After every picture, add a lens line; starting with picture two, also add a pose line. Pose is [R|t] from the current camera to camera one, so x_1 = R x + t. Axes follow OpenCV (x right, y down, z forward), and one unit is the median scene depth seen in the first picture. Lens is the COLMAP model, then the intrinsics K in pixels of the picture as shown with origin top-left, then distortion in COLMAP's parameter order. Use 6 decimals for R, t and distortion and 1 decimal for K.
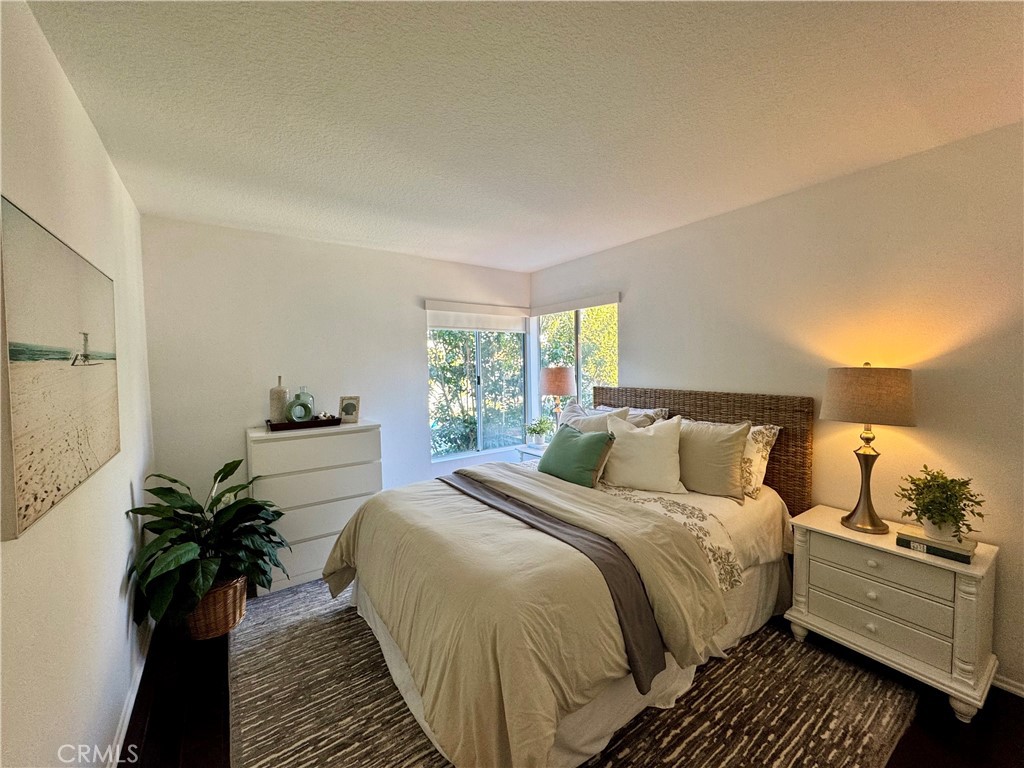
lens RADIAL K [[408.7, 0, 512.0], [0, 408.7, 384.0], [0, 0, 1]] dist [0.001171, 0.000021]
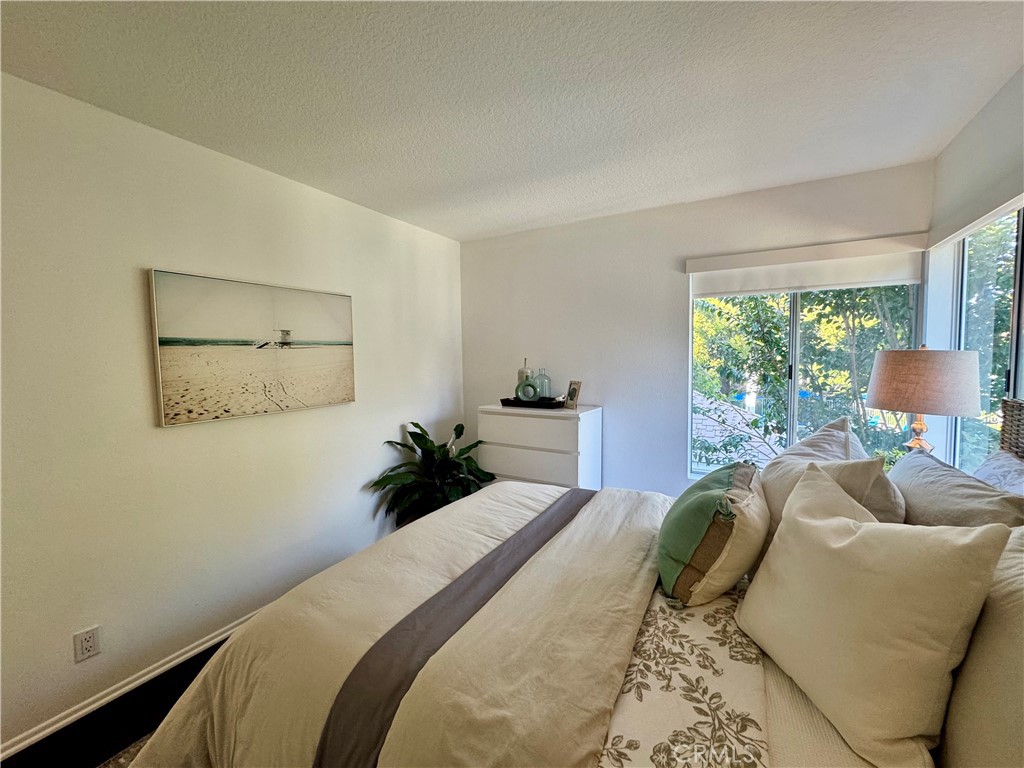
lens RADIAL K [[410.2, 0, 513.6], [0, 410.2, 381.9], [0, 0, 1]] dist [-0.000133, -0.000143]
pose [[0.411814, 0.066401, -0.908845, 0.472515], [-0.038880, 0.997714, 0.055277, -0.017451], [0.910438, 0.012572, 0.413455, 0.546690]]
